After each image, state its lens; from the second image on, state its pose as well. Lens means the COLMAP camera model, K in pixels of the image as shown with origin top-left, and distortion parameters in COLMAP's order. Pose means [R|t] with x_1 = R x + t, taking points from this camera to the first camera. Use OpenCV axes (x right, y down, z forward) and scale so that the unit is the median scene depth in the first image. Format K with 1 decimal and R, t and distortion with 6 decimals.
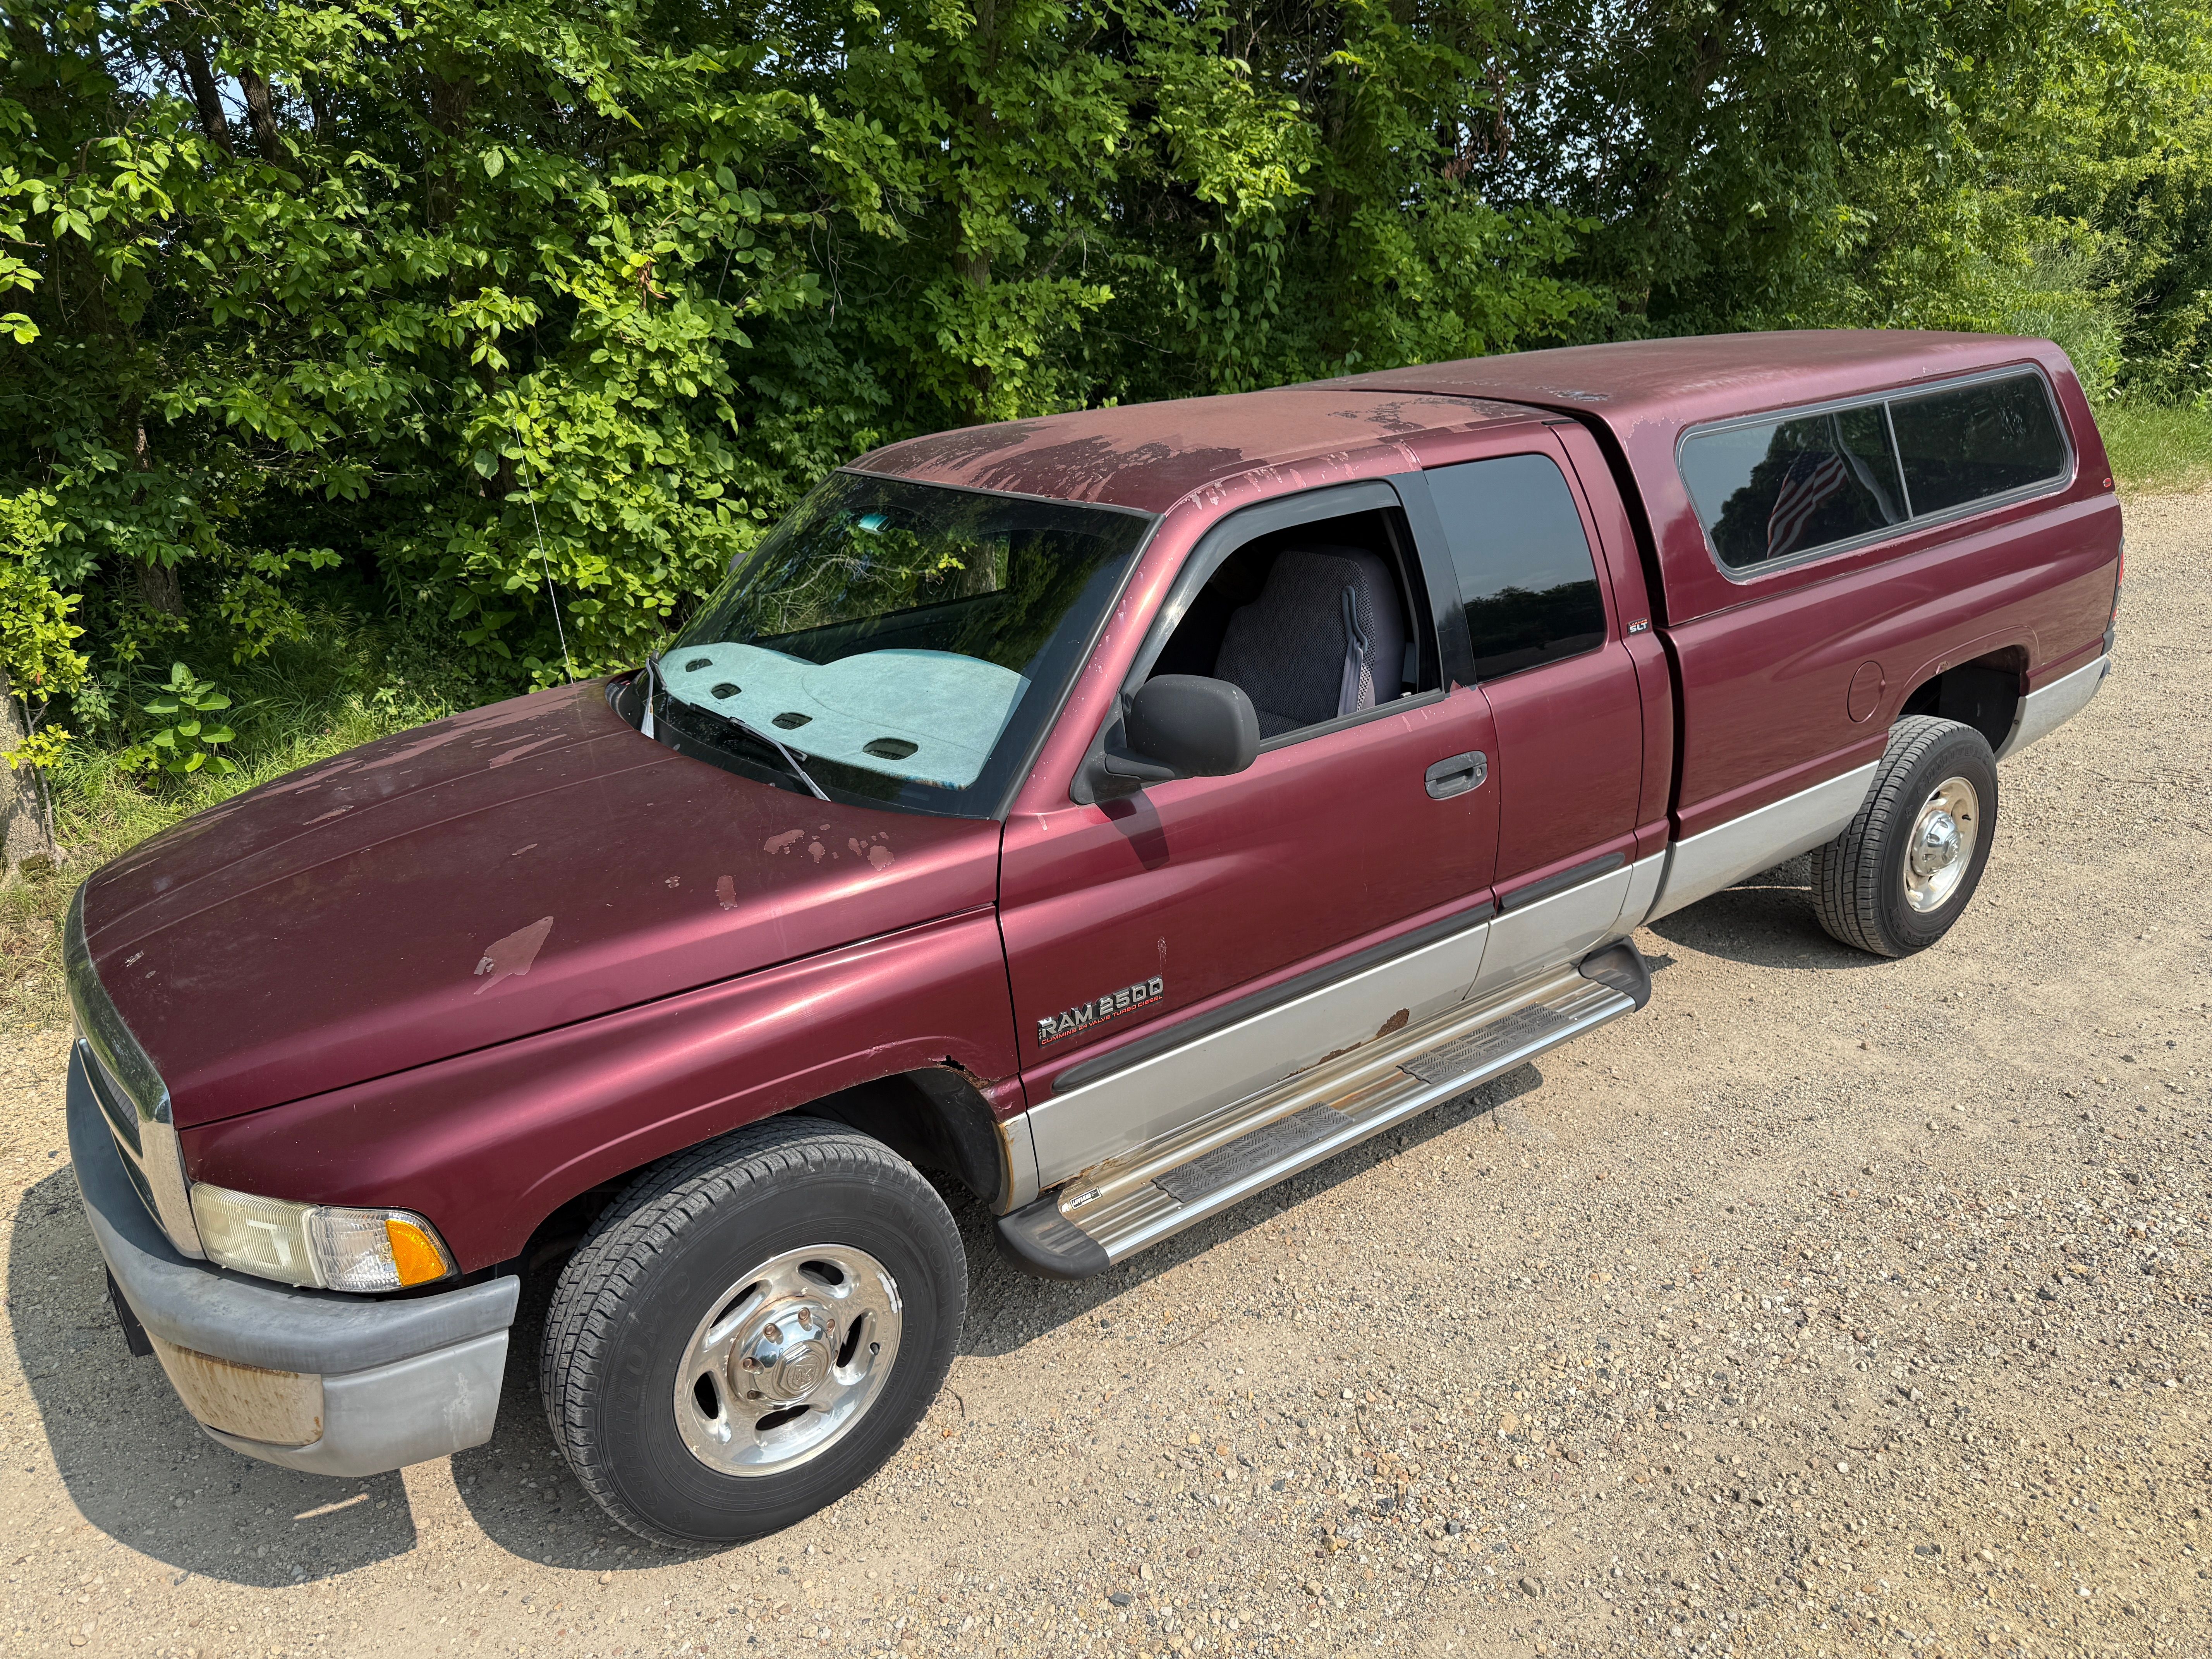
lens RADIAL K [[1588.4, 0, 1114.0], [0, 1588.4, 828.1], [0, 0, 1]] dist [0.003870, -0.005685]
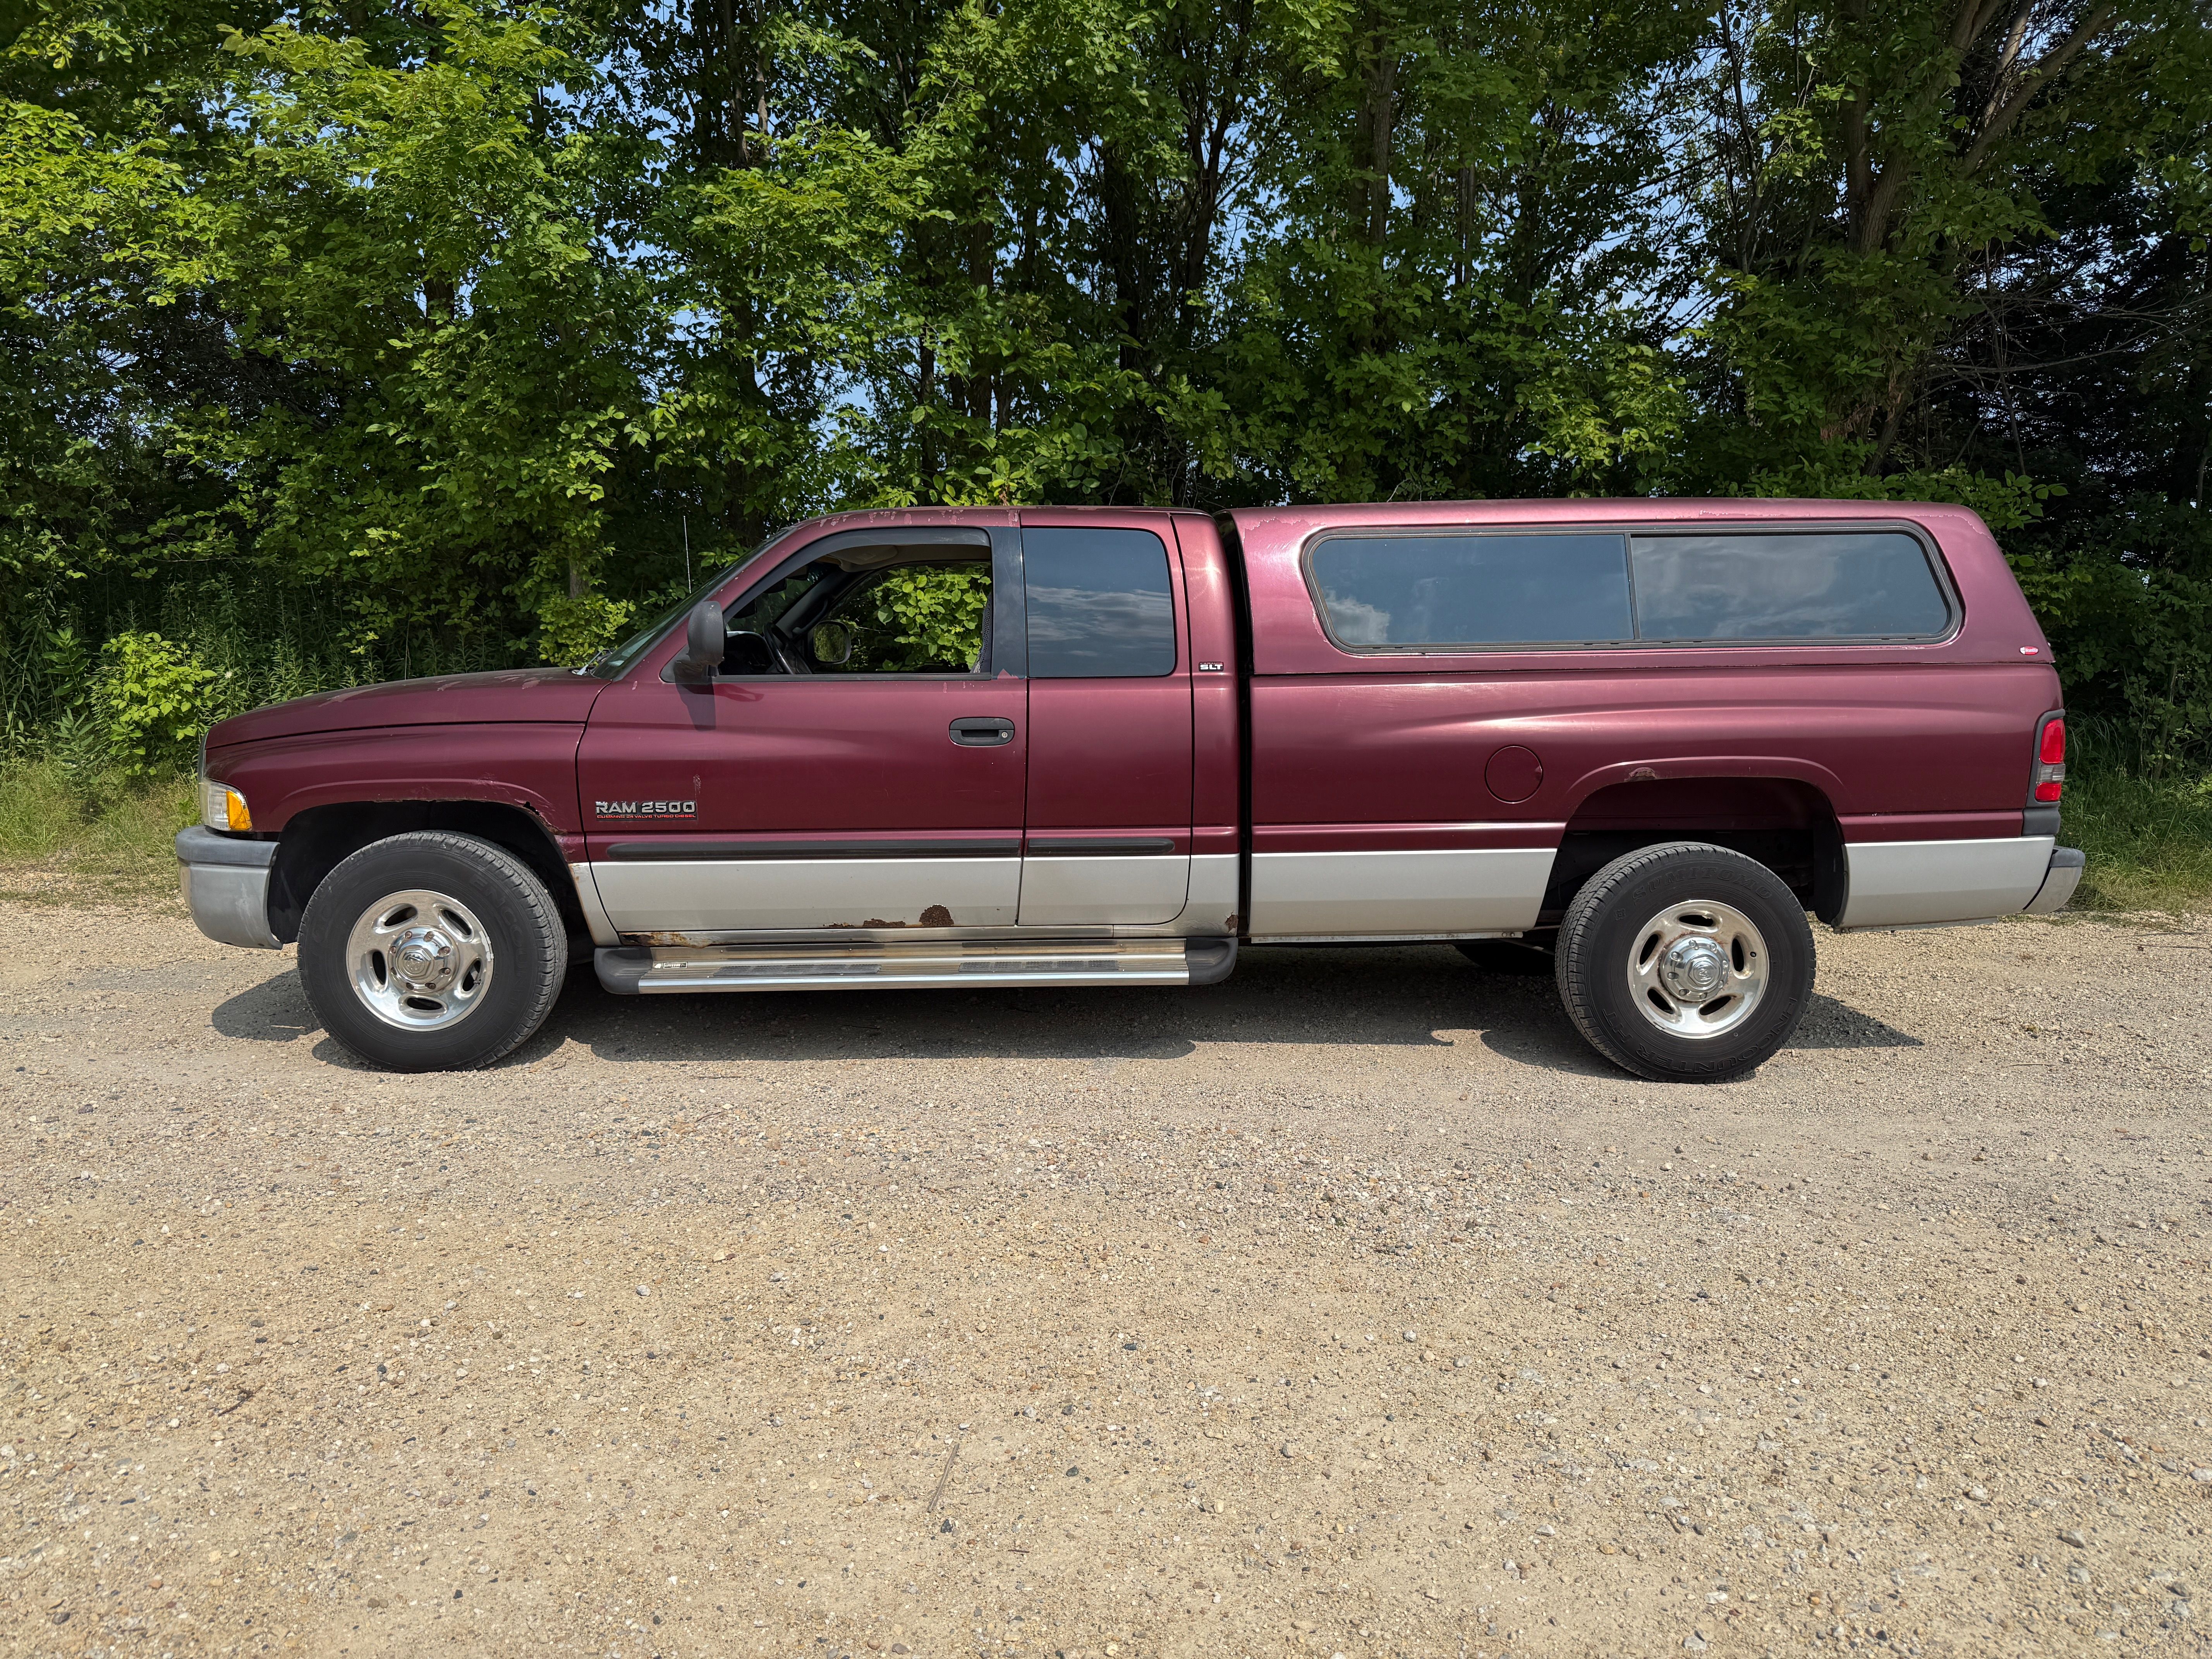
lens RADIAL K [[1600.7, 0, 1105.9], [0, 1600.7, 795.5], [0, 0, 1]] dist [0.190389, -0.481745]
pose [[0.812828, 0.101053, -0.573671, 0.707472], [-0.237068, 0.956975, -0.167326, 0.143220], [0.532080, 0.272006, 0.801812, -0.031552]]
